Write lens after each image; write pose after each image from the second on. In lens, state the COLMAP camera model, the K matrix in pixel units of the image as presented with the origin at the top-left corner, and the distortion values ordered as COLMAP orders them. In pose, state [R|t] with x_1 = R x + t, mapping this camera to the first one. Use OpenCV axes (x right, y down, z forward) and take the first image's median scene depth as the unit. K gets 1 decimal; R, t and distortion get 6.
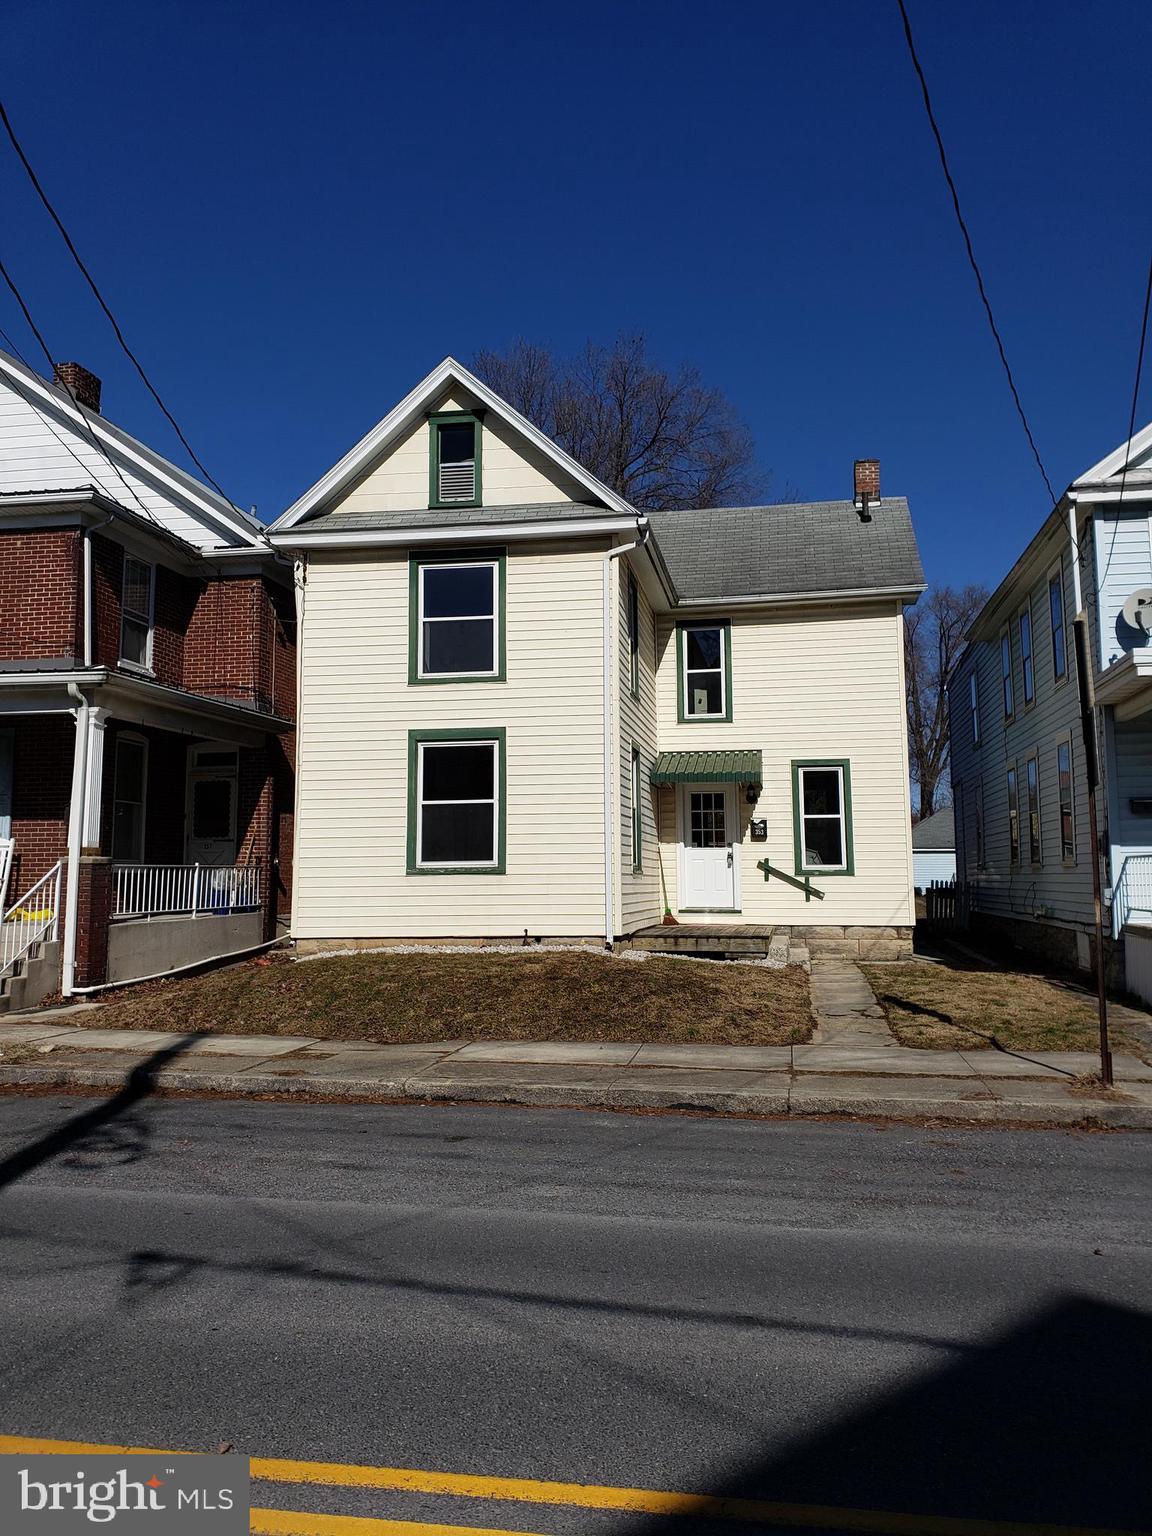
lens RADIAL K [[1203.4, 0, 576.6], [0, 1203.4, 769.5], [0, 0, 1]] dist [0.040303, -0.021926]
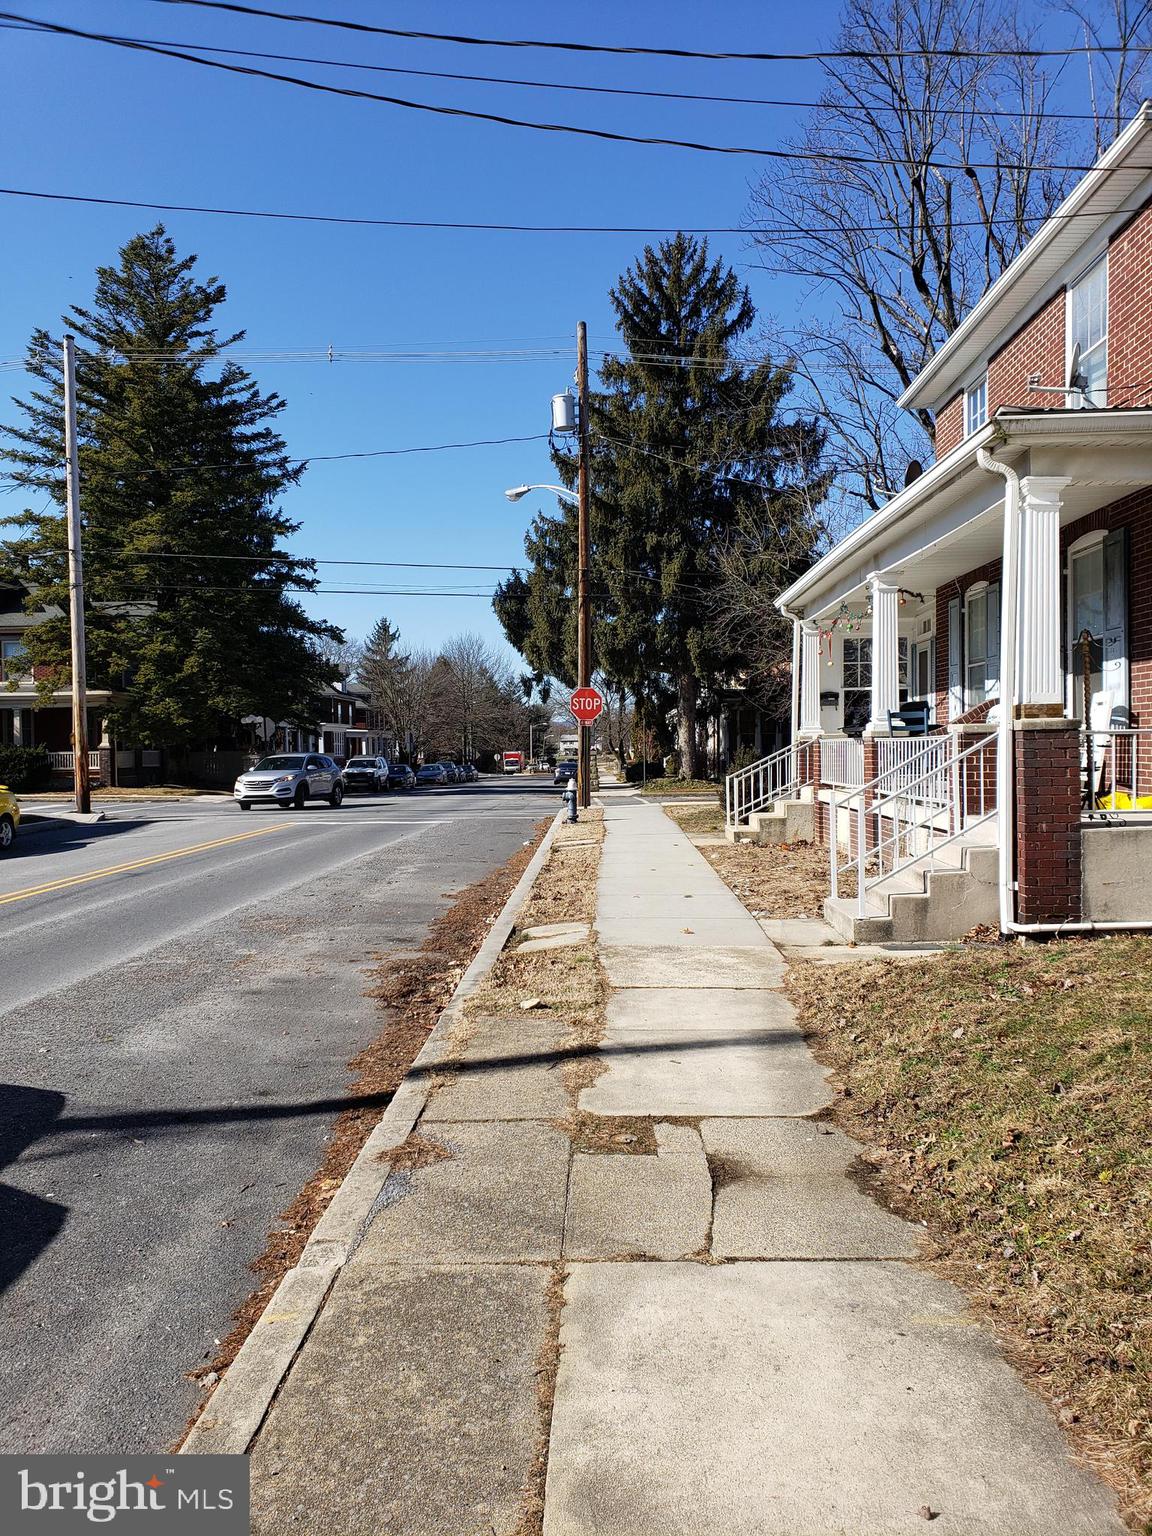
lens RADIAL K [[1203.4, 0, 577.0], [0, 1203.4, 770.4], [0, 0, 1]] dist [0.040303, -0.021926]
pose [[0.227993, 0.010430, -0.973607, 0.156408], [0.093169, 0.995120, 0.032478, 0.056773], [0.969195, -0.098115, 0.225908, 0.630312]]
